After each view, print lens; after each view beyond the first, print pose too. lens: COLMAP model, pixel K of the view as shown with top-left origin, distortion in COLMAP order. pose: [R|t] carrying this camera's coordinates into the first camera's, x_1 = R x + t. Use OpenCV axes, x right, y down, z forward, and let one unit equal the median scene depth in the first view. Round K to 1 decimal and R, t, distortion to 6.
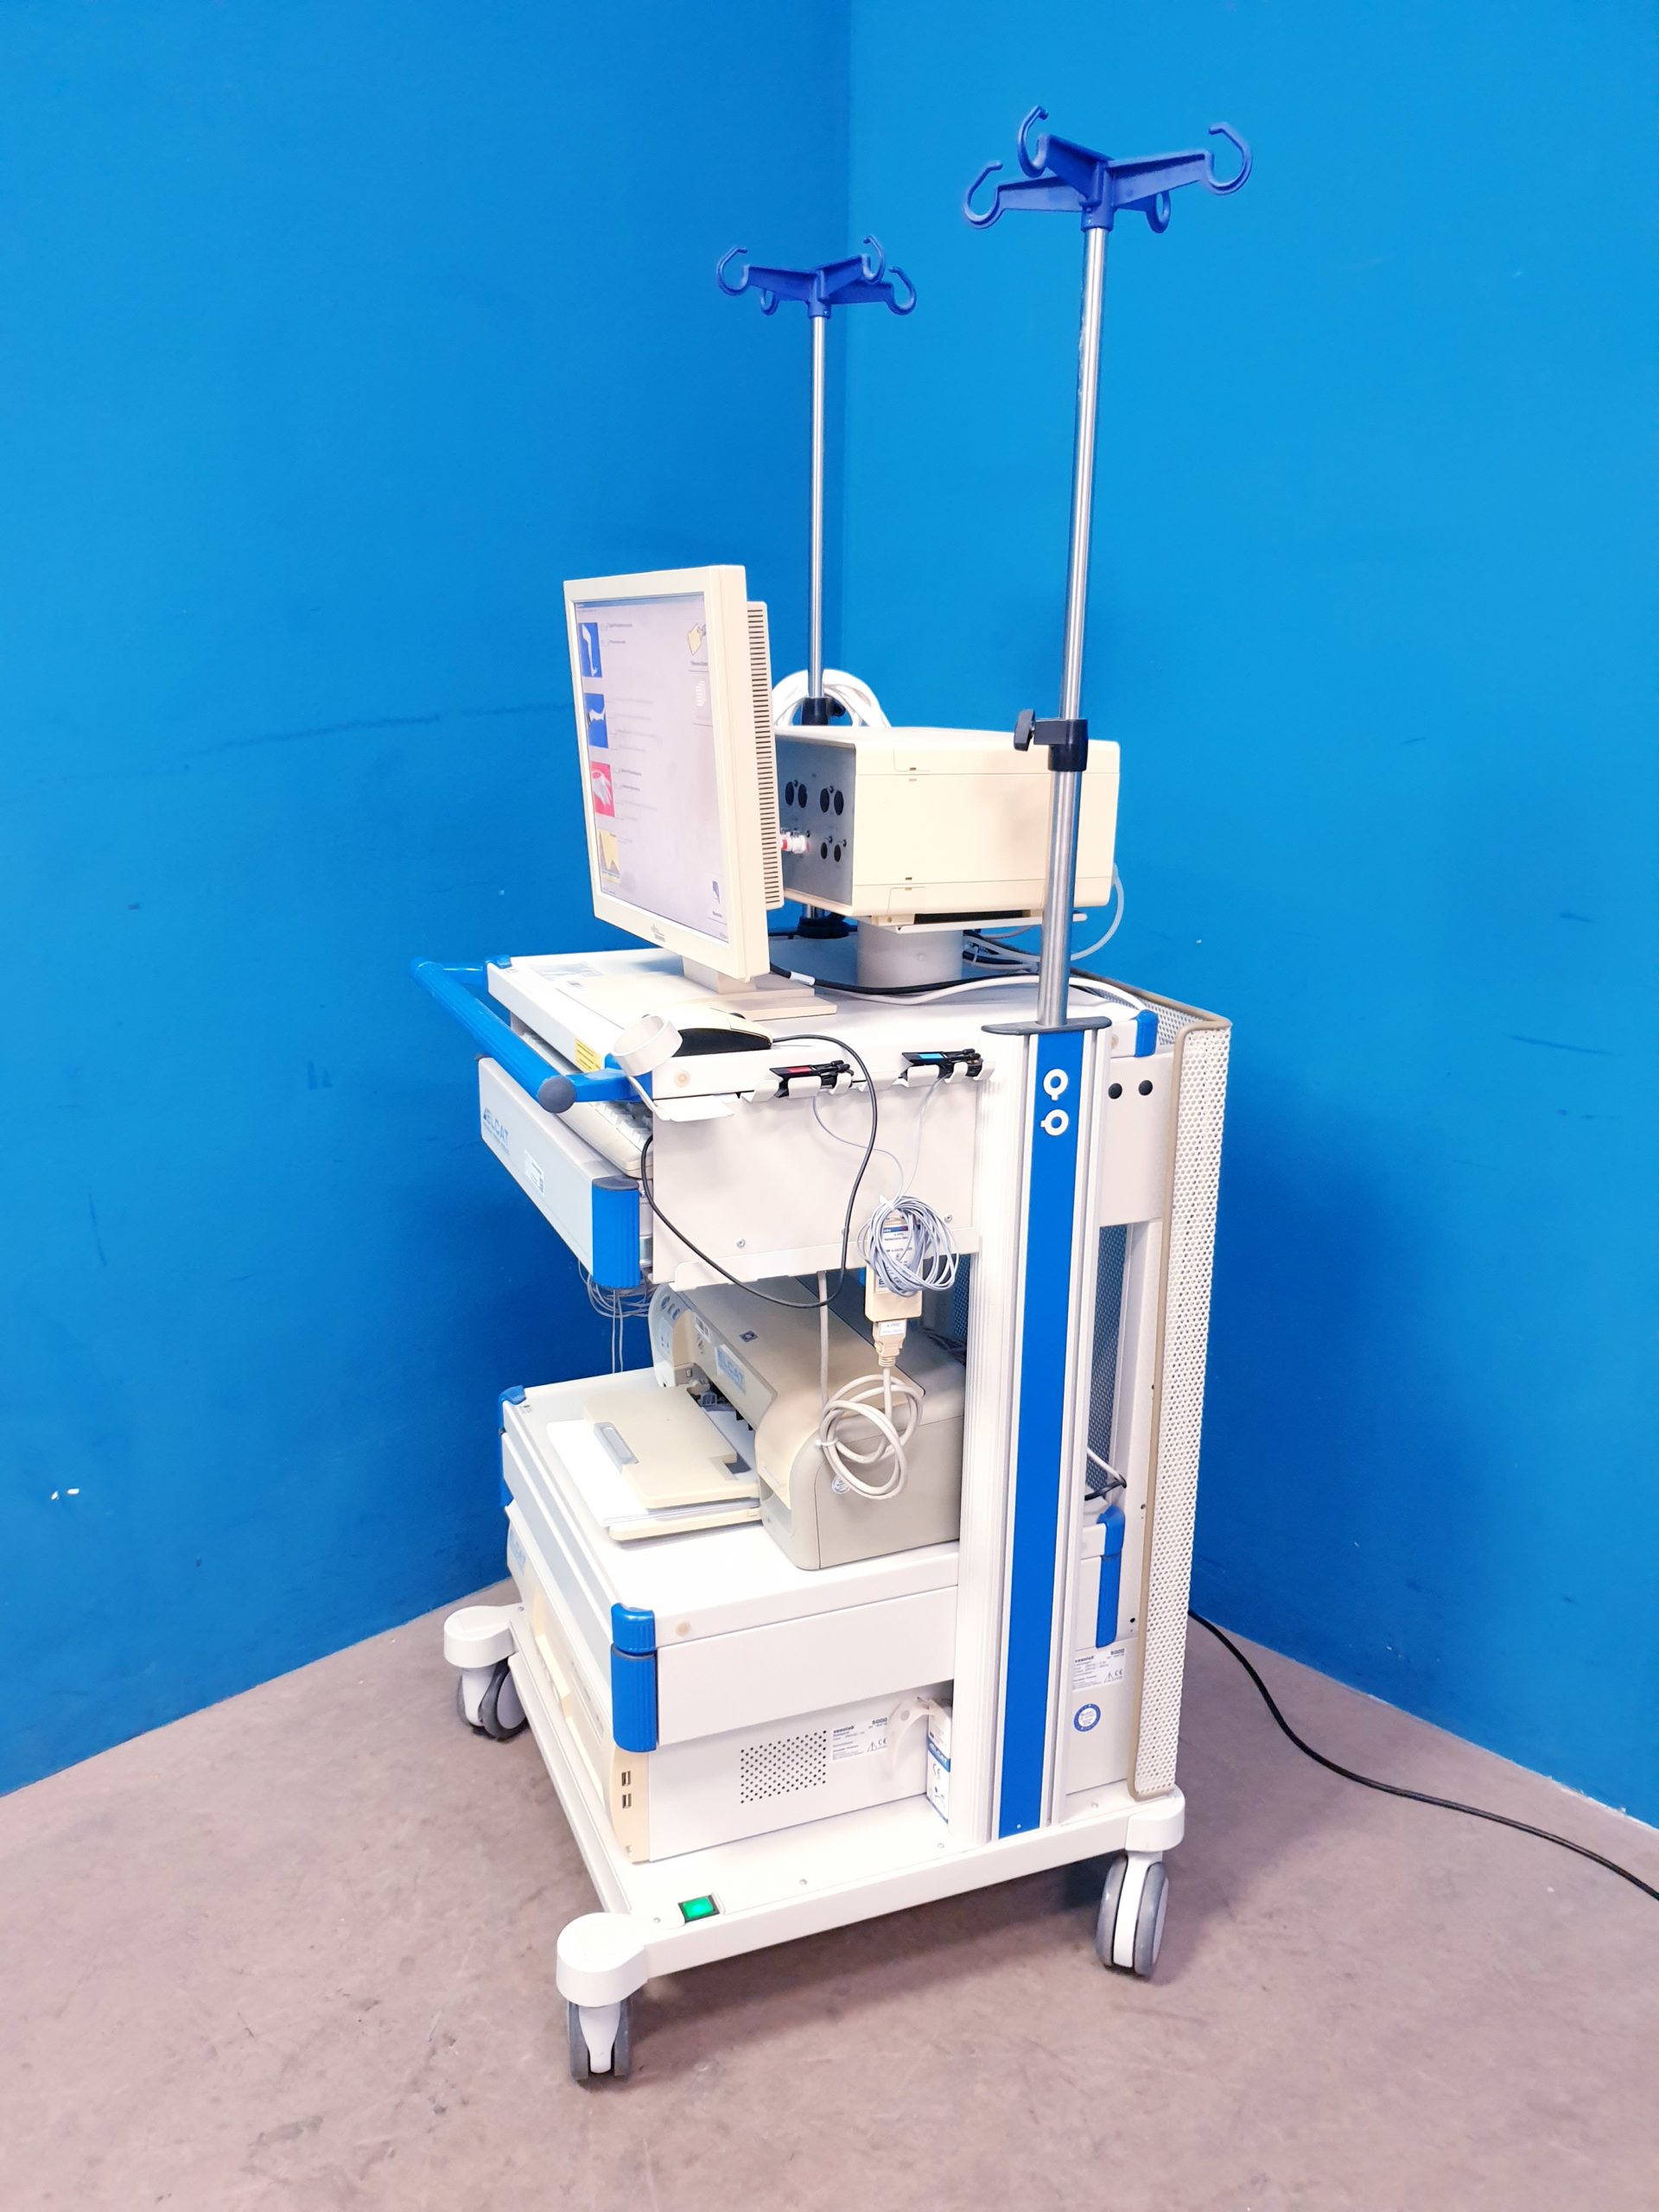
lens RADIAL K [[1729.6, 0, 824.2], [0, 1729.6, 1110.0], [0, 0, 1]] dist [-0.000820, 0.019221]
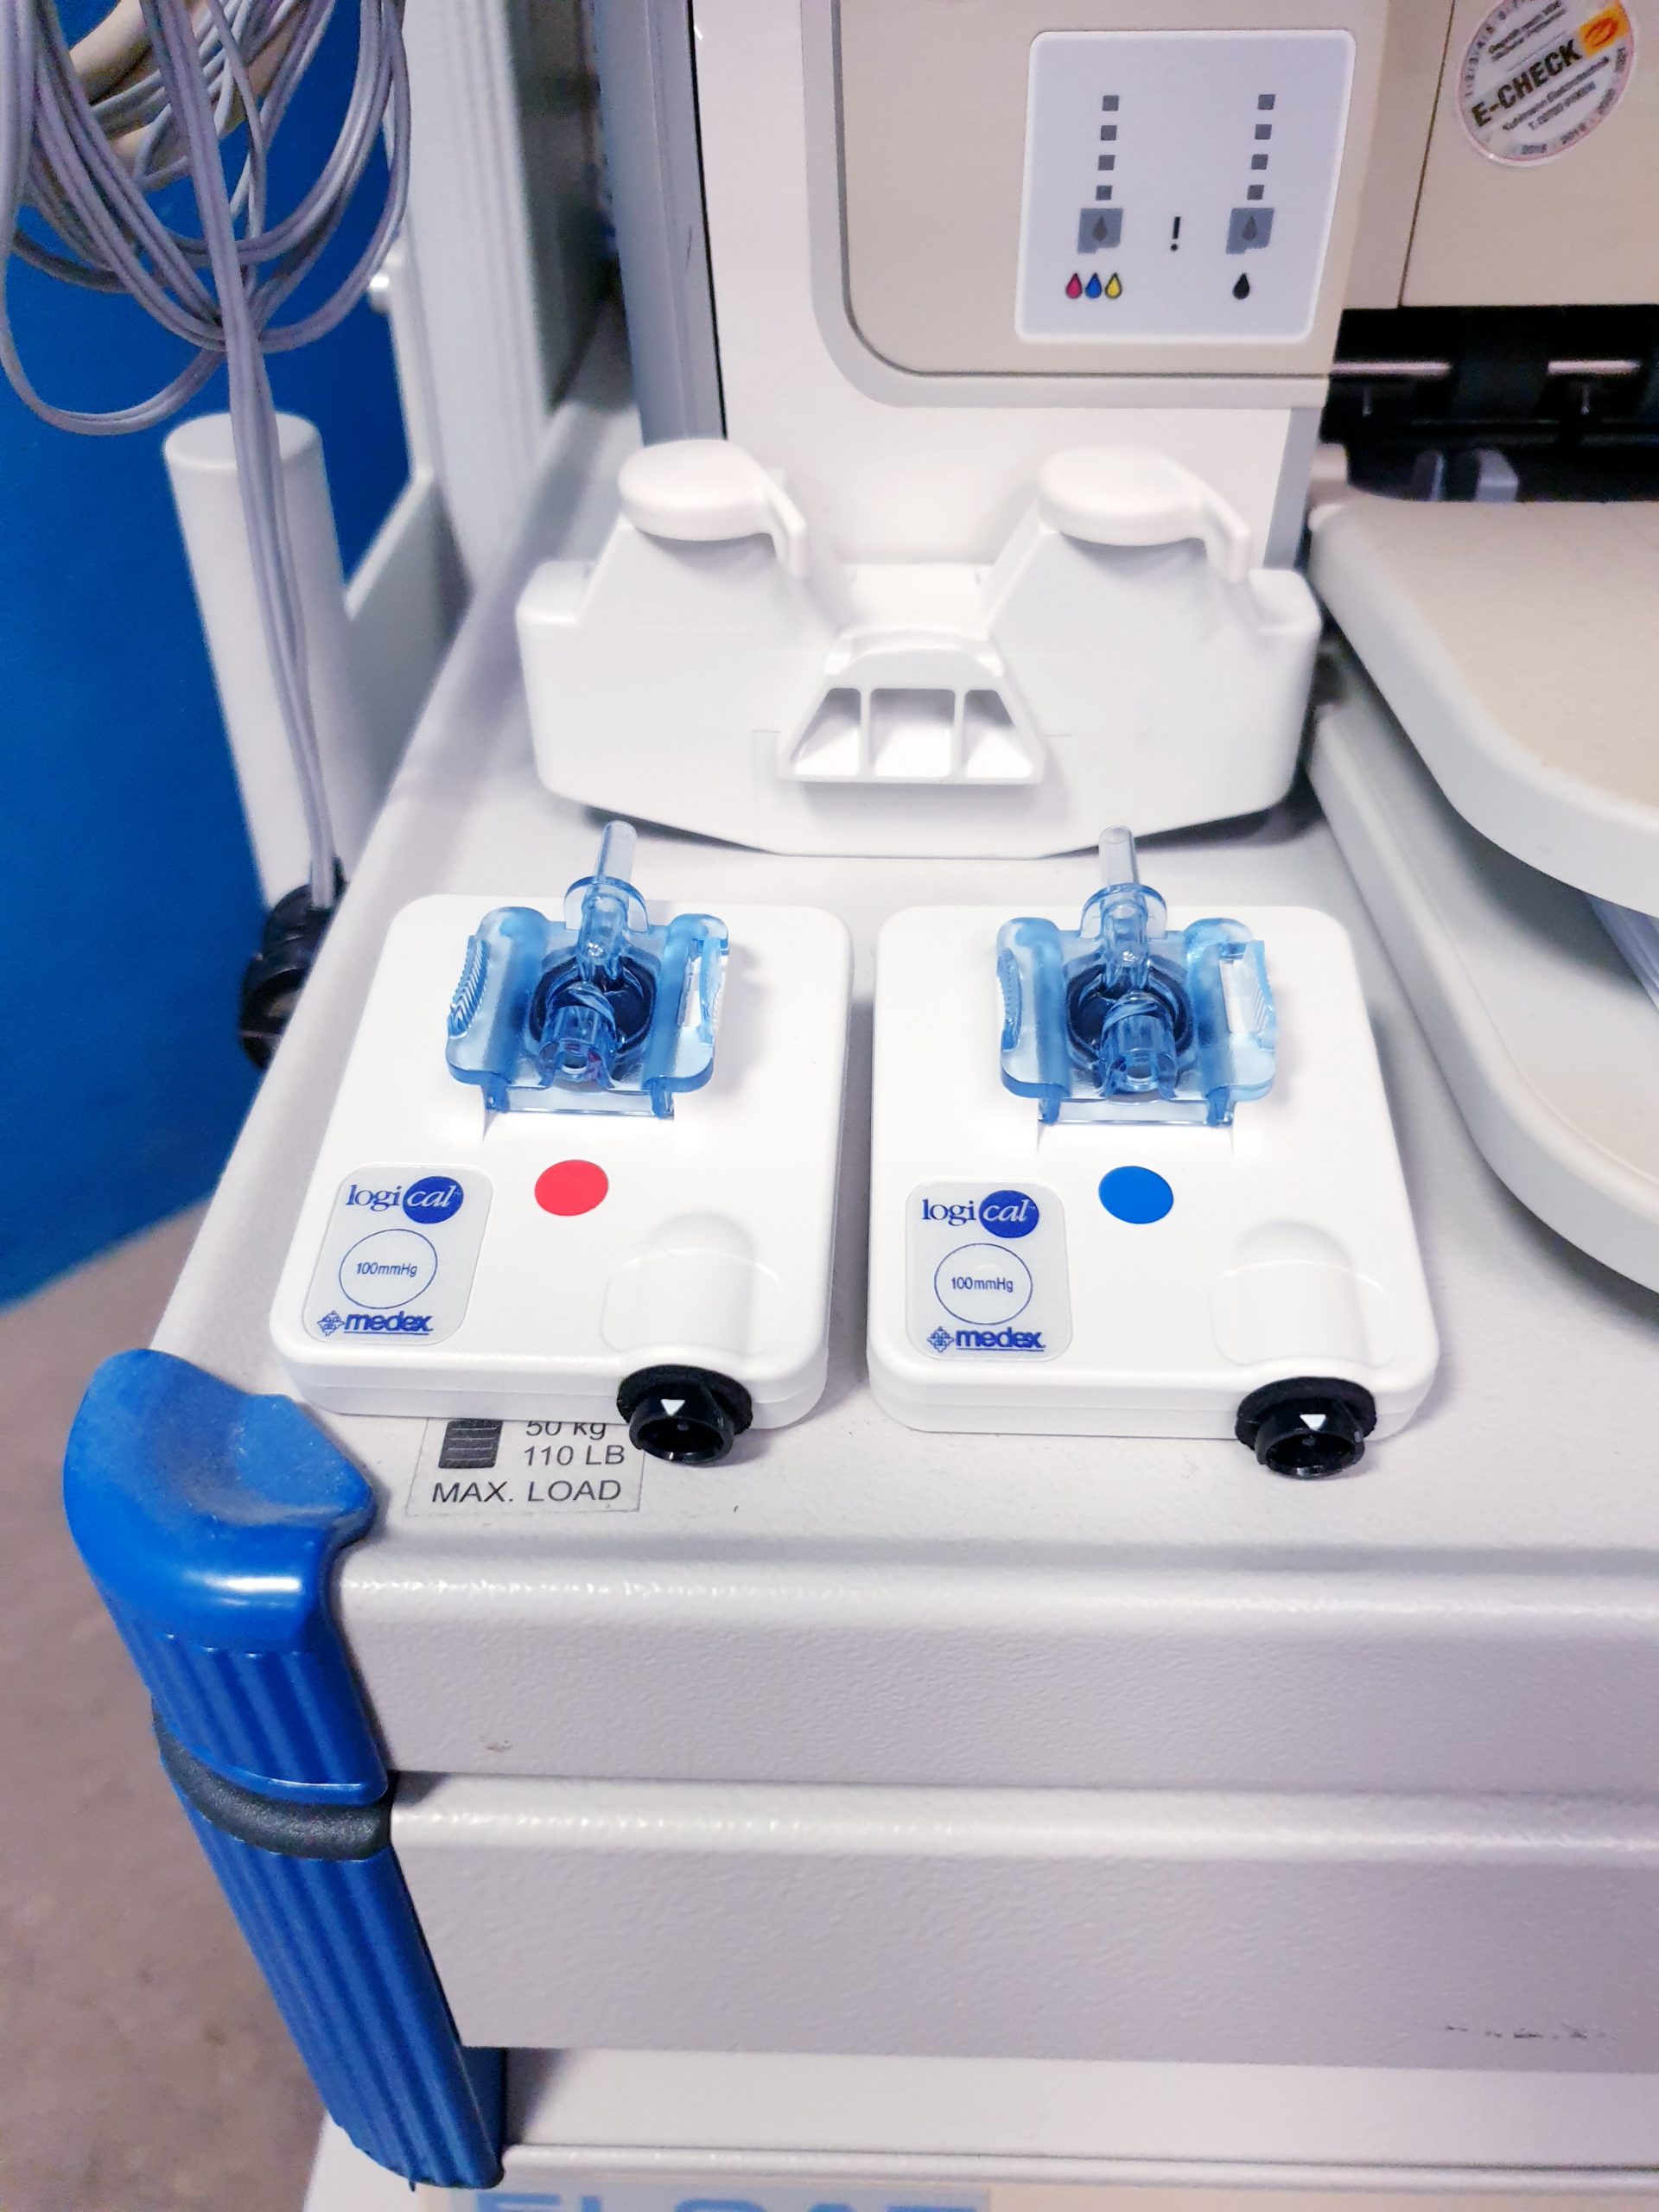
lens RADIAL K [[1787.0, 0, 818.8], [0, 1787.0, 1113.7], [0, 0, 1]] dist [-0.004116, 0.033354]
pose [[0.999337, -0.000343, -0.036409, -0.094991], [0.015447, 0.909497, 0.415424, 0.158052], [0.032971, -0.415711, 0.908899, 0.945516]]
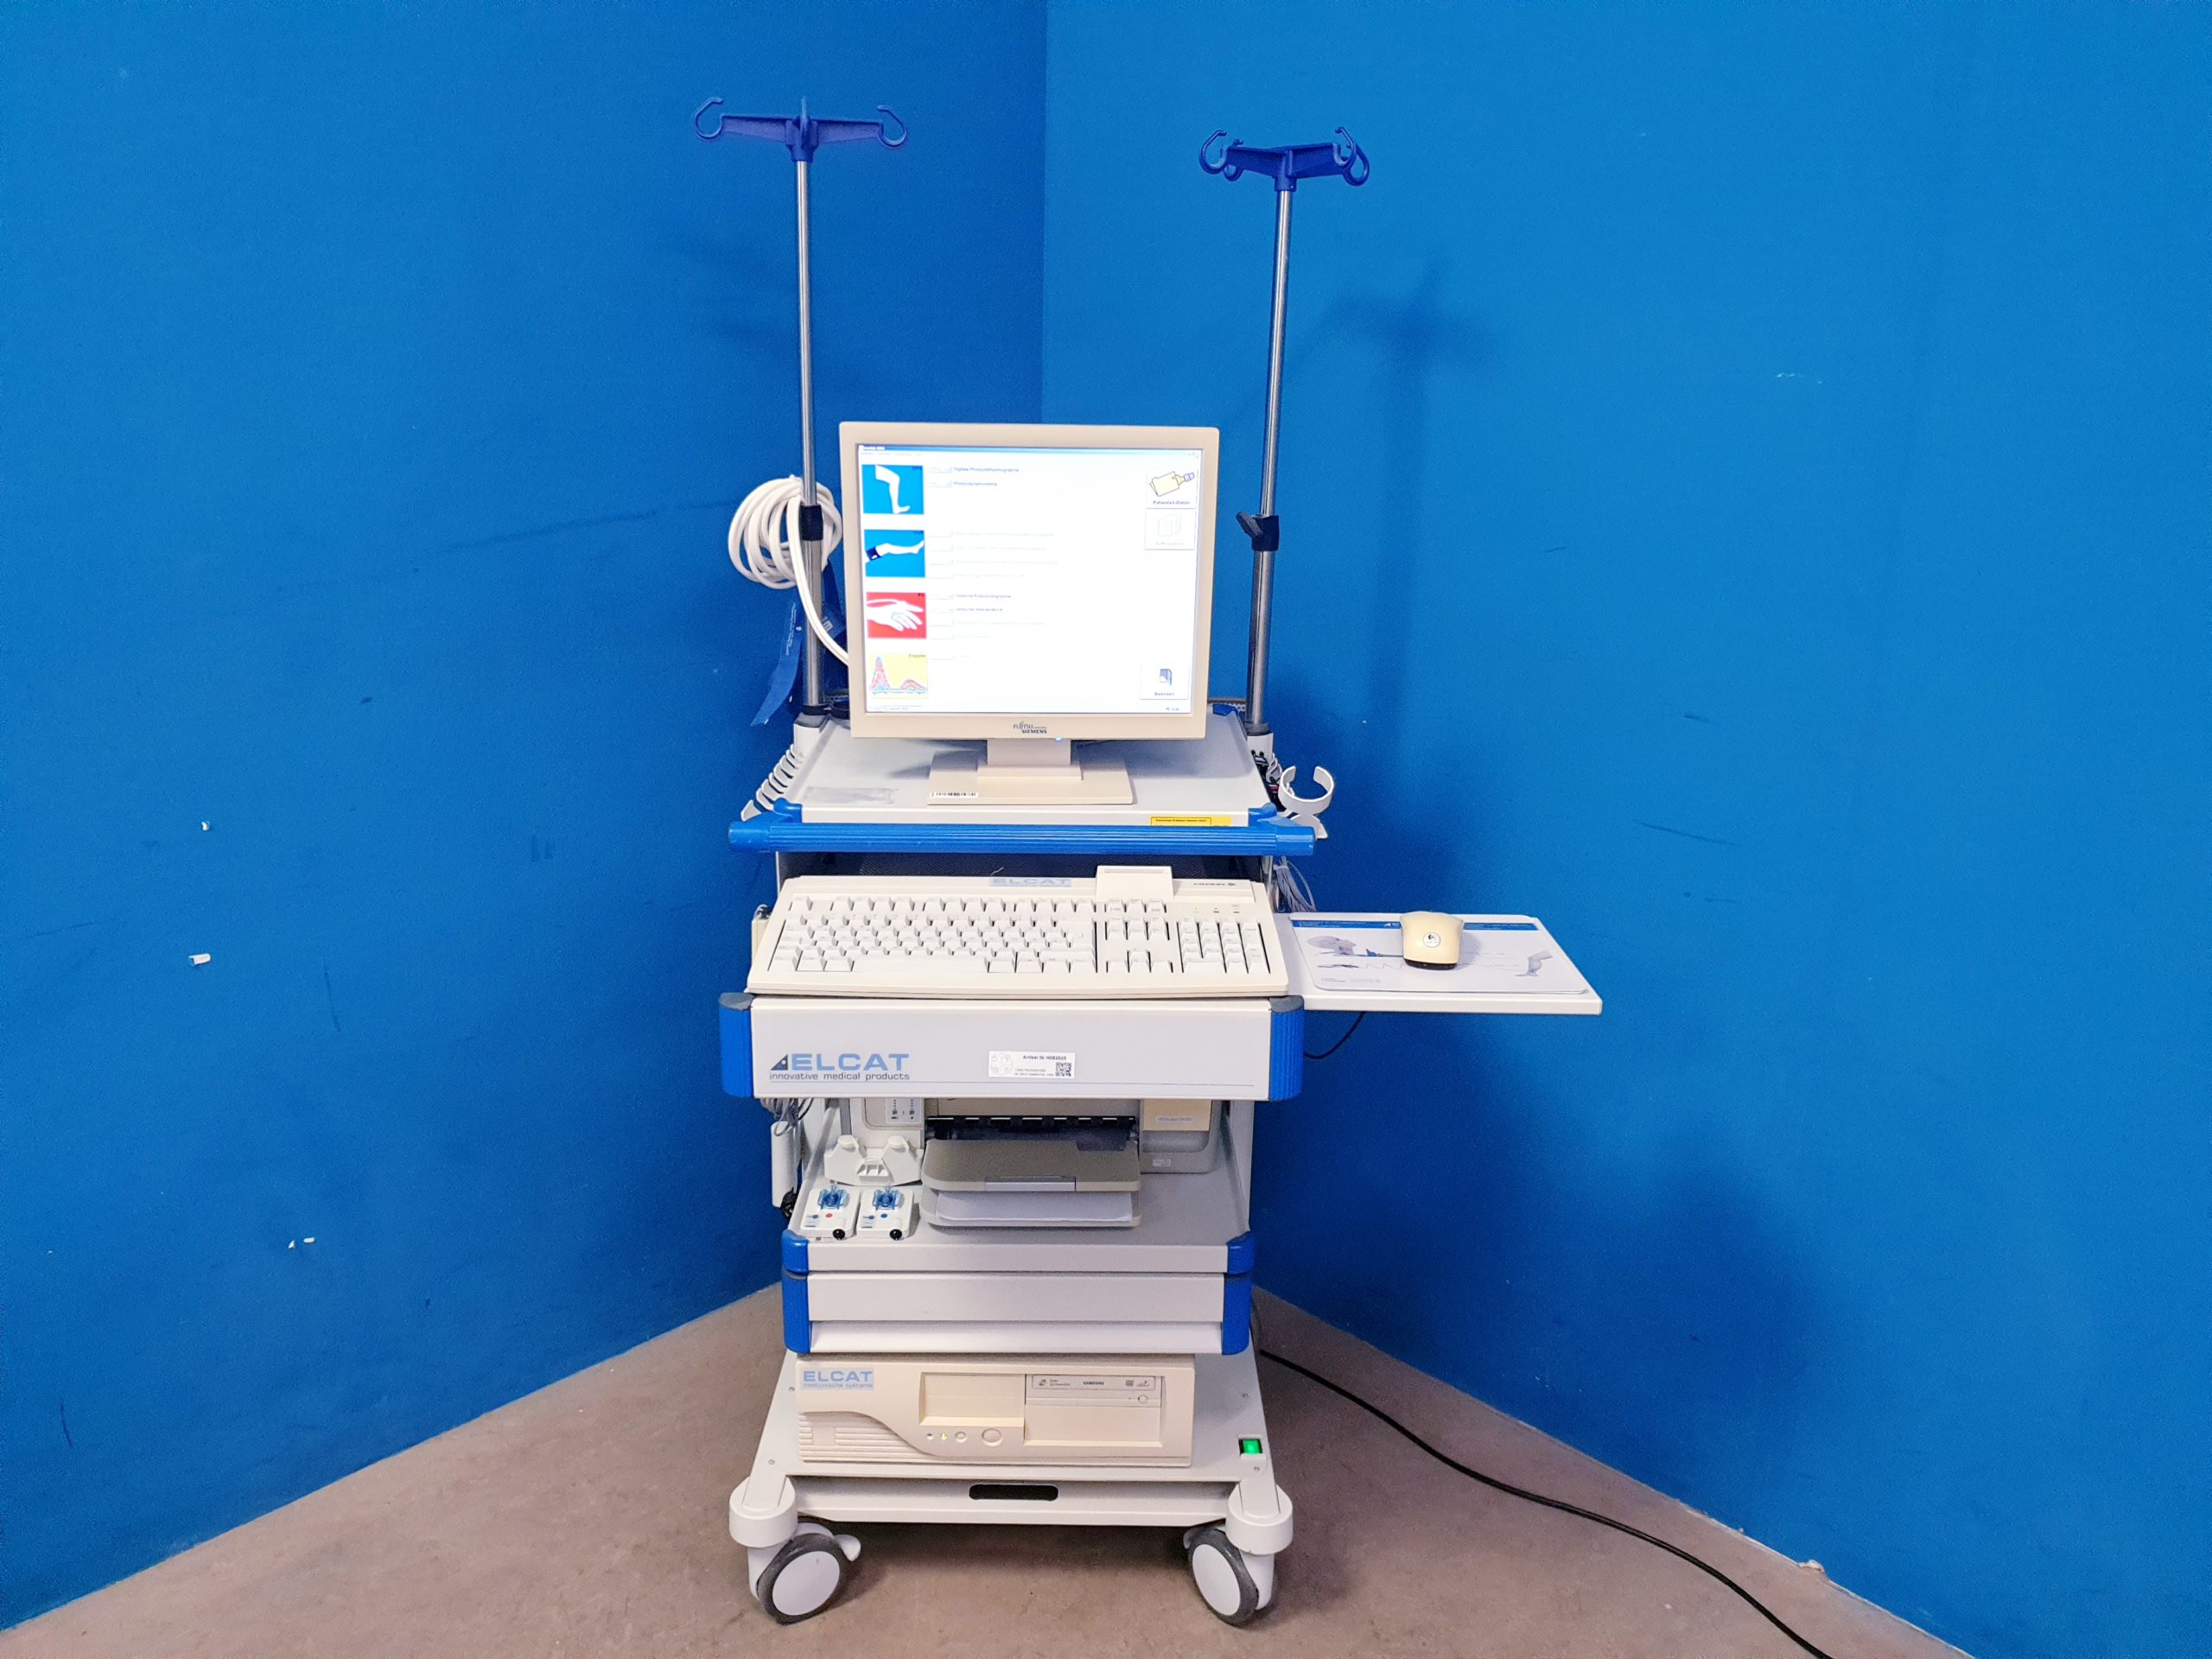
lens RADIAL K [[1721.1, 0, 1099.5], [0, 1721.1, 799.4], [0, 0, 1]] dist [0.021514, -0.005610]
pose [[0.999849, 0.003717, 0.016996, 0.042778], [-0.003898, 0.999936, 0.010627, -0.076942], [-0.016955, -0.010692, 0.999799, -0.089296]]
